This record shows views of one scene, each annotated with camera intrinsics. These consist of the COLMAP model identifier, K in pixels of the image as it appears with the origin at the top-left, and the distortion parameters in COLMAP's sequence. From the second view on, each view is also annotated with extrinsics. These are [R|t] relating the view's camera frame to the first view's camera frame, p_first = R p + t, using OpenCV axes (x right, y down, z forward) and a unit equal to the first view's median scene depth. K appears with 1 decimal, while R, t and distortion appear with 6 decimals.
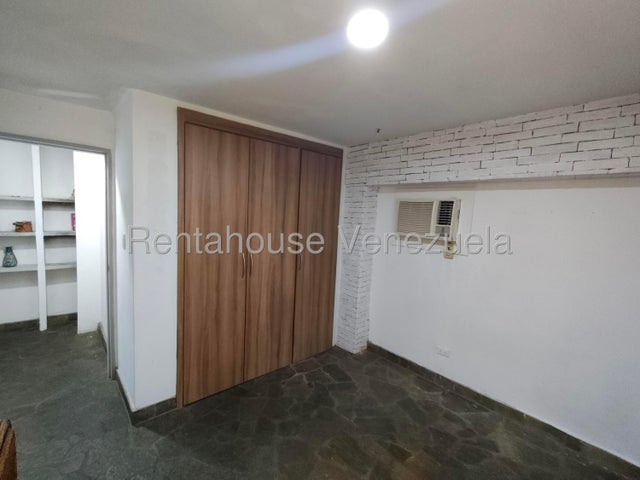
lens RADIAL K [[292.6, 0, 322.8], [0, 292.6, 241.3], [0, 0, 1]] dist [0.007068, -0.001370]
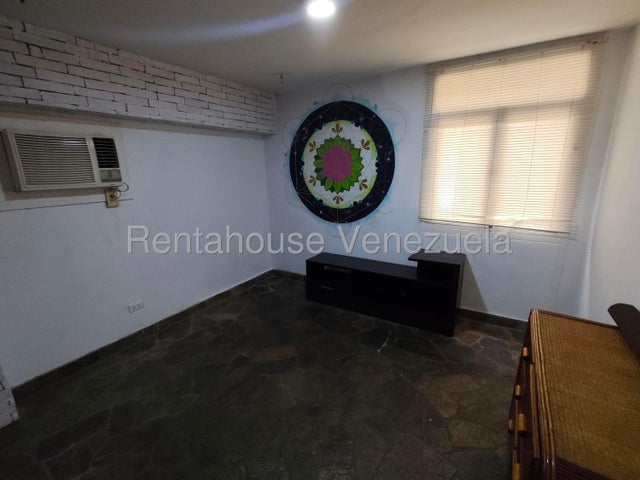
lens RADIAL K [[292.6, 0, 323.7], [0, 292.6, 240.1], [0, 0, 1]] dist [0.007068, -0.001370]
pose [[-0.294331, -0.283515, 0.912682, -0.659817], [0.093778, 0.941808, 0.322805, -0.082718], [-0.951091, 0.180601, -0.250616, 0.734773]]
